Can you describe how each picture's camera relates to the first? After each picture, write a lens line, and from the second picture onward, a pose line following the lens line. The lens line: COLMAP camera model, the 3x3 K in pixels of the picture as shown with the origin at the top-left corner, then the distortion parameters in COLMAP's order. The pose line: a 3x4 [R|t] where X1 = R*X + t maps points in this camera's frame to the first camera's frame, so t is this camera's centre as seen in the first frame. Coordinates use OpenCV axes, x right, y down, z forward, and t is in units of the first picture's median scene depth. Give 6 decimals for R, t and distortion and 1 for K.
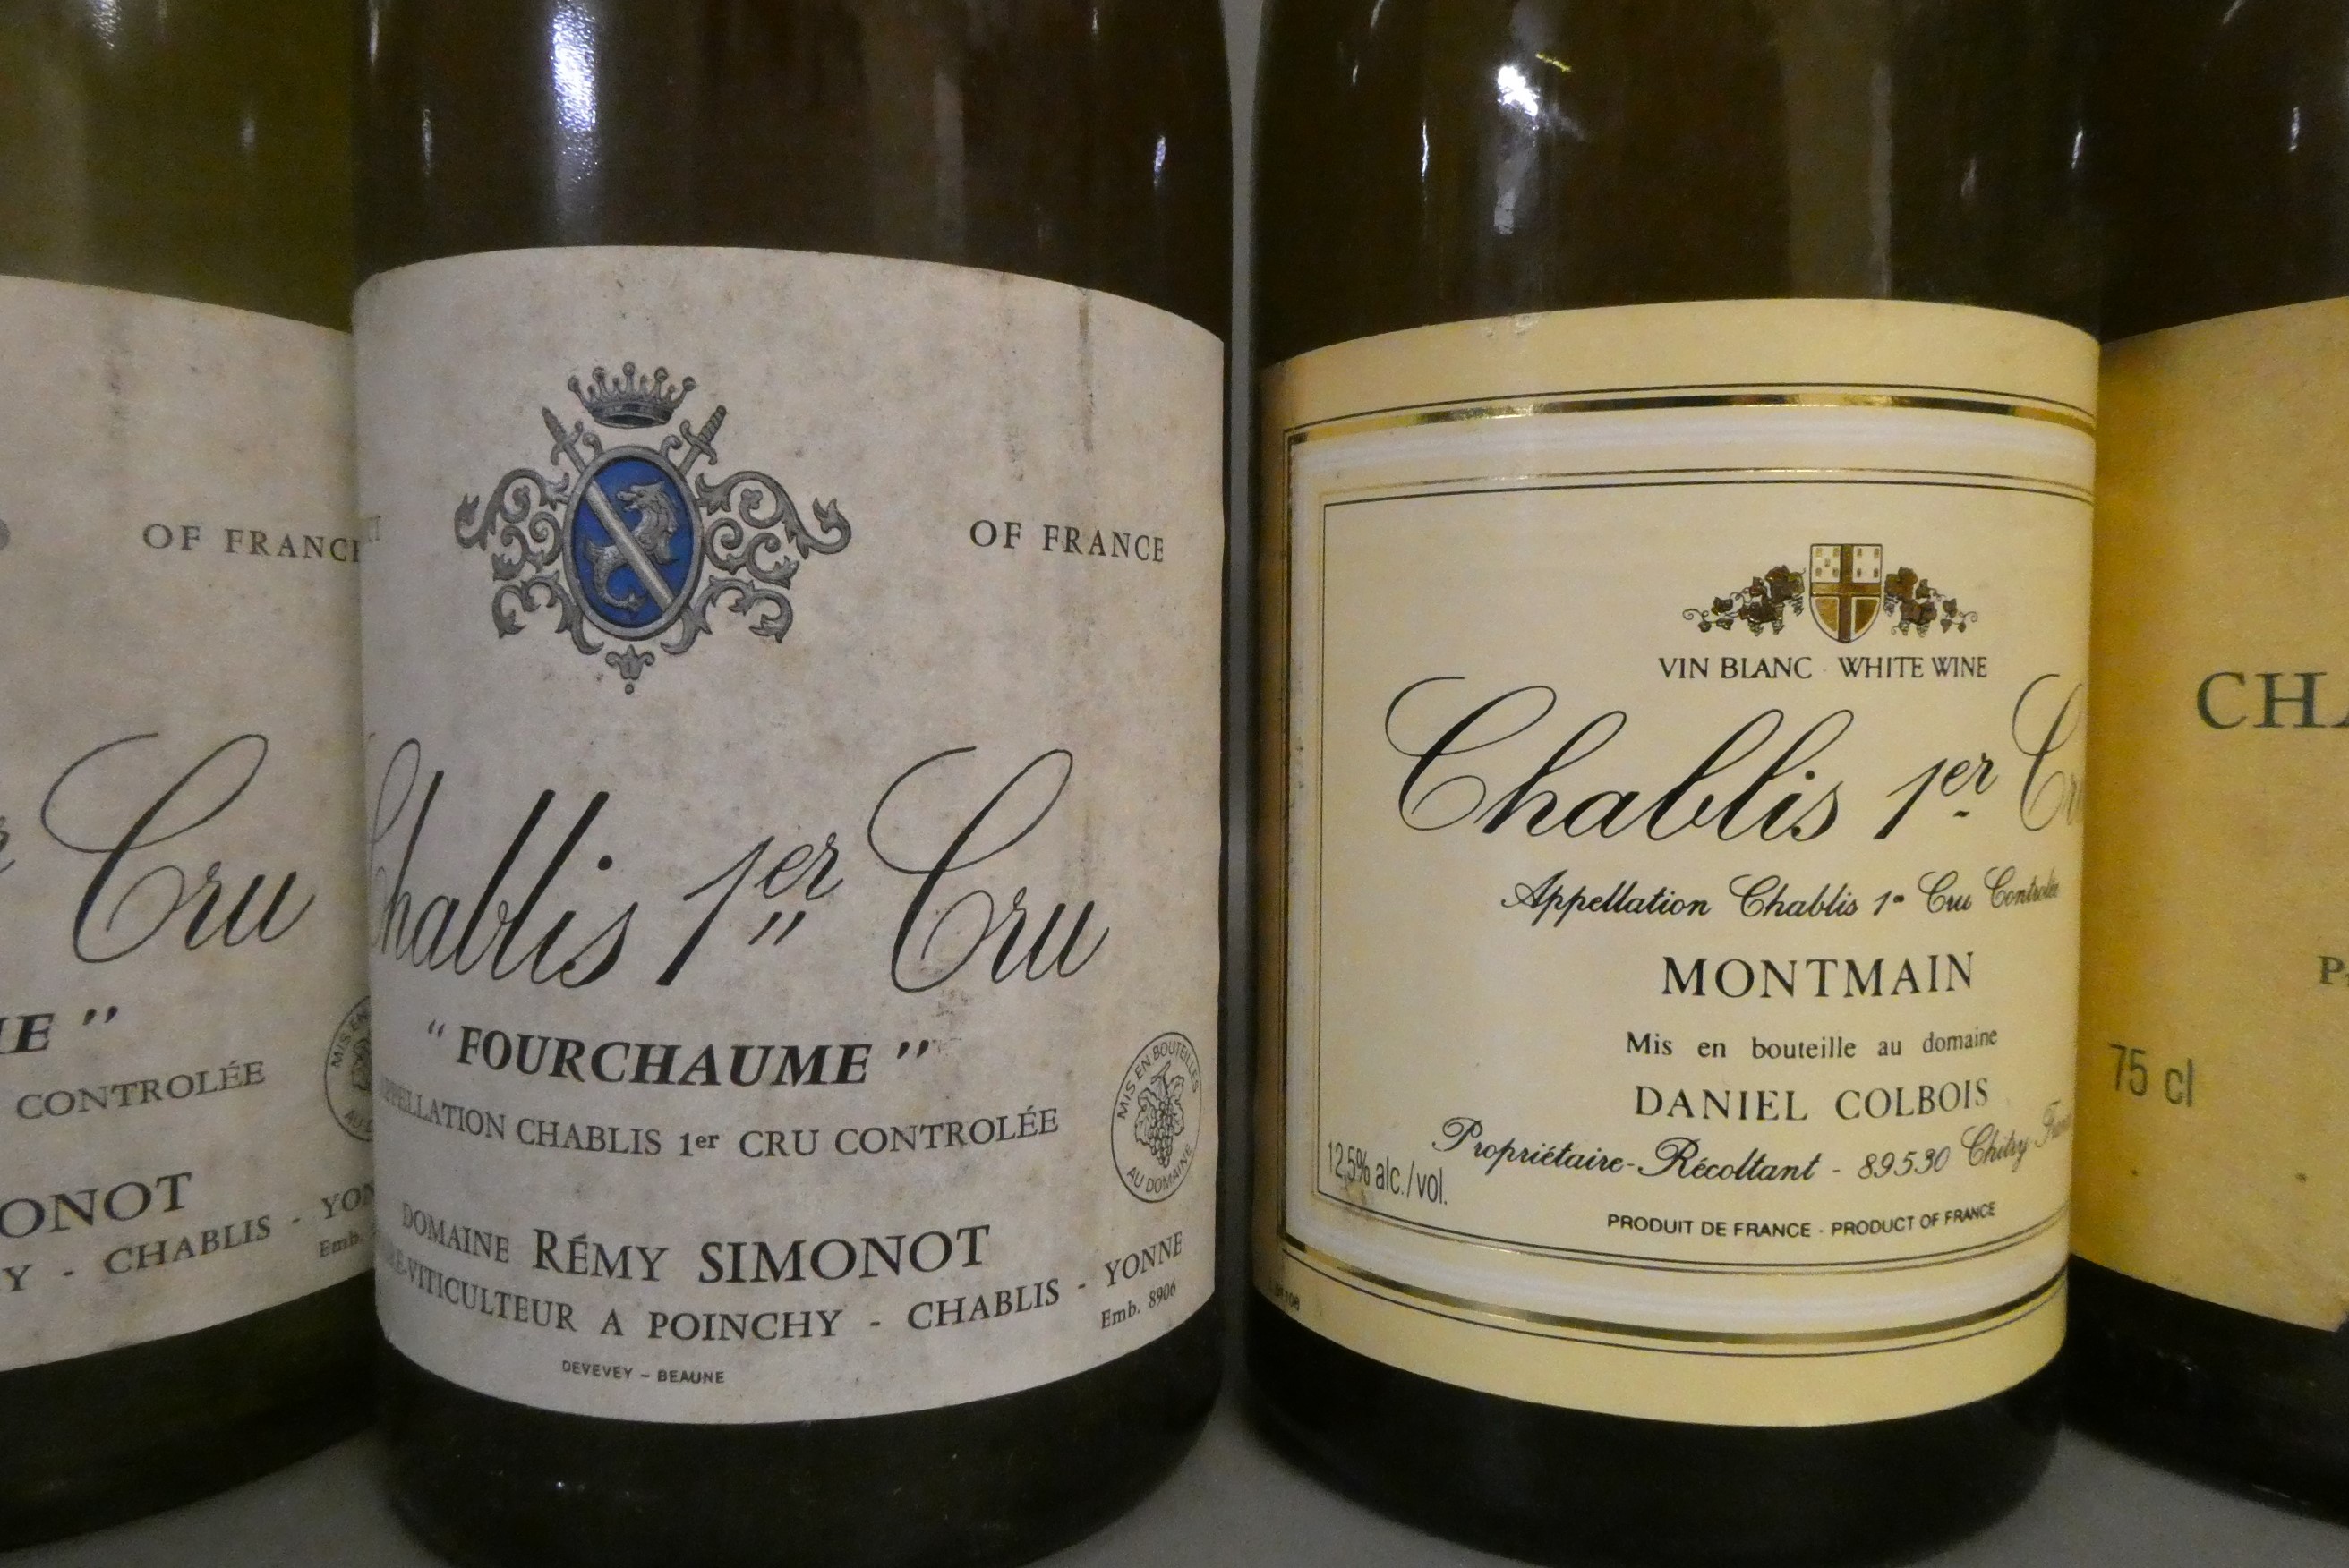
lens RADIAL K [[1676.2, 0, 1184.3], [0, 1676.2, 778.7], [0, 0, 1]] dist [0.011504, -0.011000]
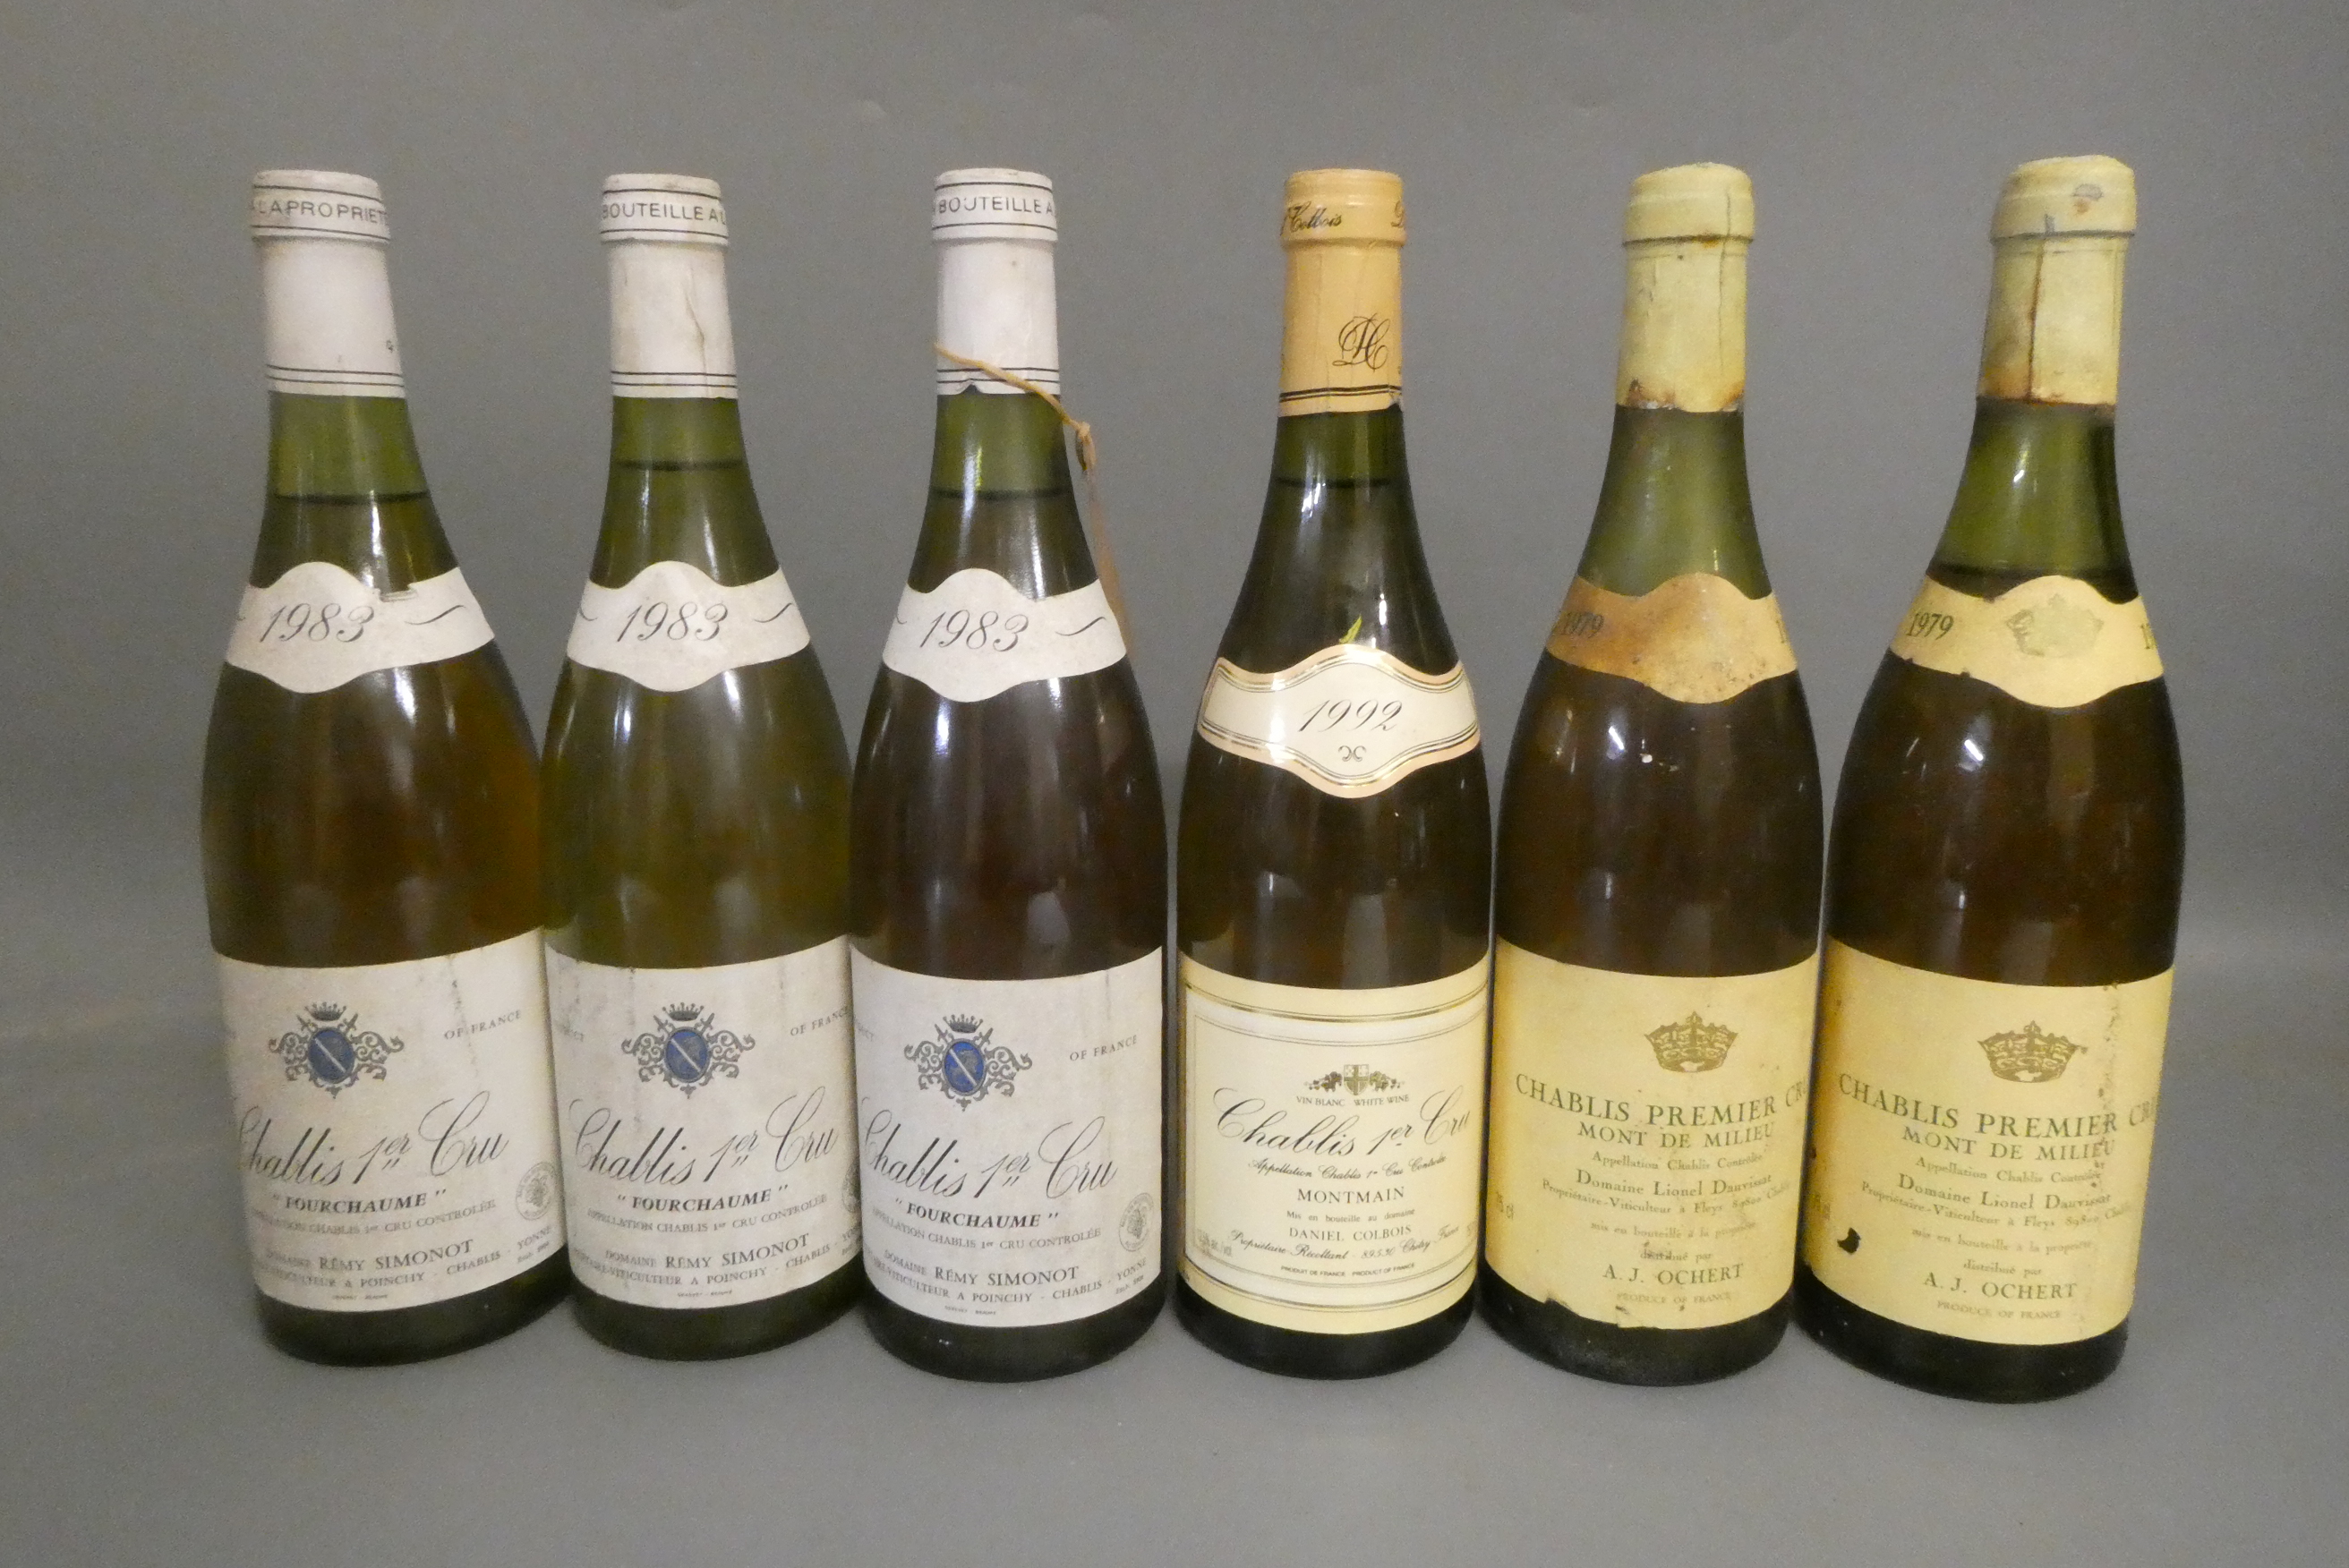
lens RADIAL K [[1676.2, 0, 1198.0], [0, 1676.2, 803.7], [0, 0, 1]] dist [0.011504, -0.011000]
pose [[0.998723, 0.011372, -0.049220, 0.247345], [-0.003032, 0.986072, 0.166293, -1.092551], [0.050425, -0.165931, 0.984847, -1.897647]]
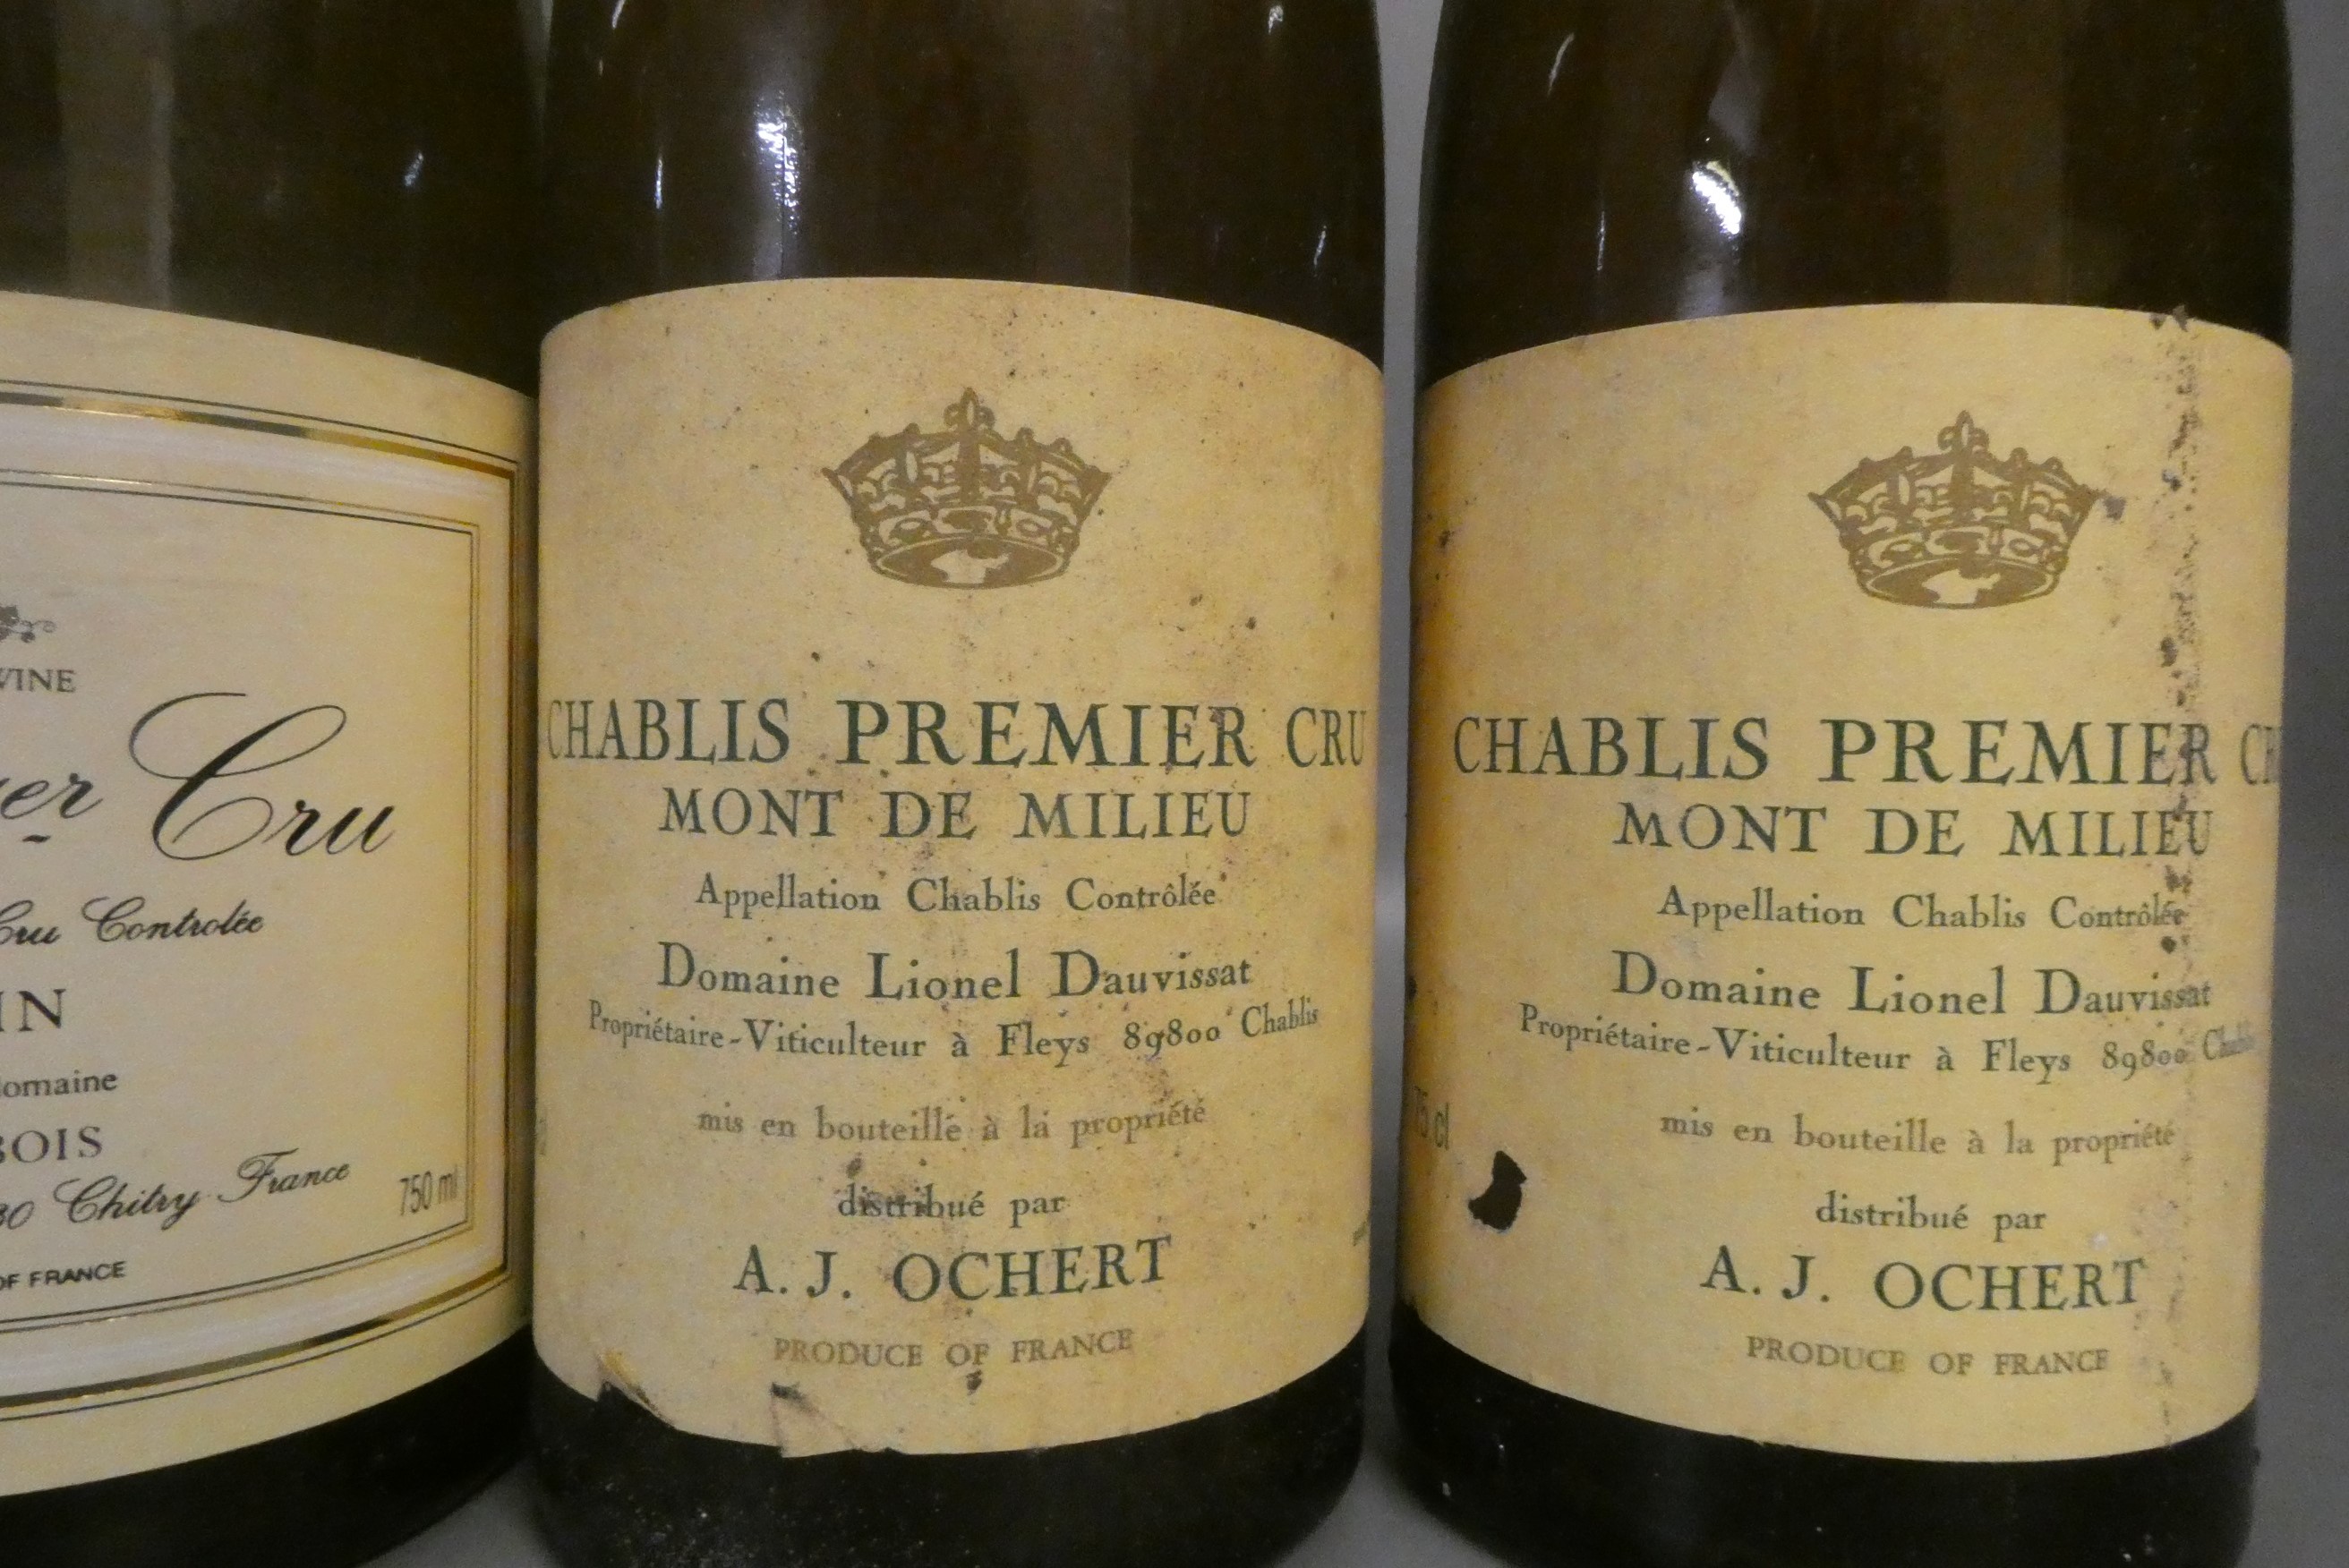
lens RADIAL K [[1676.2, 0, 1181.1], [0, 1676.2, 784.5], [0, 0, 1]] dist [0.011504, -0.011000]
pose [[0.997979, 0.017291, 0.061141, 1.045075], [-0.016034, 0.999651, -0.020977, 0.000365], [-0.061483, 0.019955, 0.997909, 0.040537]]
